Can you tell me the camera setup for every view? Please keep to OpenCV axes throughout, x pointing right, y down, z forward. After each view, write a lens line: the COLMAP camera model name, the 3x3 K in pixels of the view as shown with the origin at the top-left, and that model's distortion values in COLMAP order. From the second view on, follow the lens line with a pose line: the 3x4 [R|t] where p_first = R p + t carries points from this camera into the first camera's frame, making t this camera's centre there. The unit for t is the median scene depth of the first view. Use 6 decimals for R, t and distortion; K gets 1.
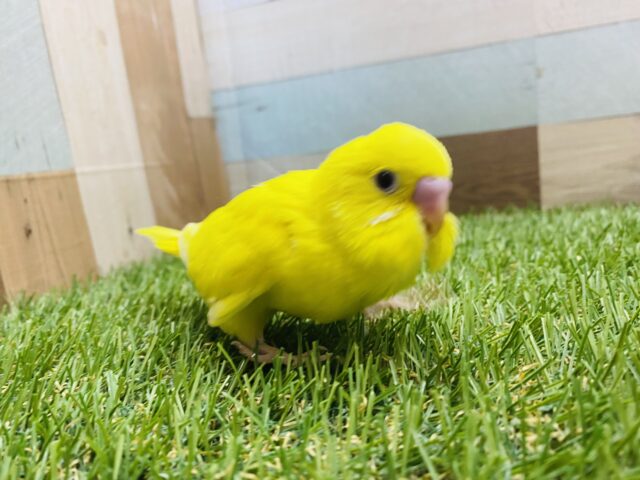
lens RADIAL K [[487.0, 0, 320.0], [0, 487.0, 240.0], [0, 0, 1]] dist [-0.008579, -0.006169]
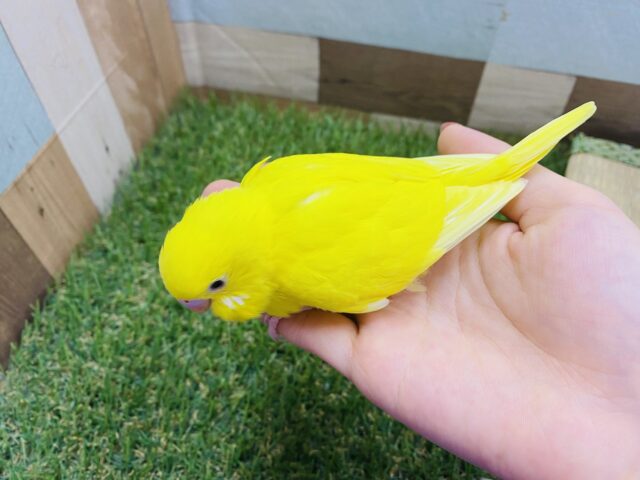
lens RADIAL K [[487.0, 0, 320.0], [0, 487.0, 240.0], [0, 0, 1]] dist [-0.008579, -0.006169]
pose [[0.984302, 0.000952, 0.176492, -0.115773], [-0.116461, 0.754882, 0.645438, -0.652644], [-0.132616, -0.655860, 0.743143, -0.010304]]
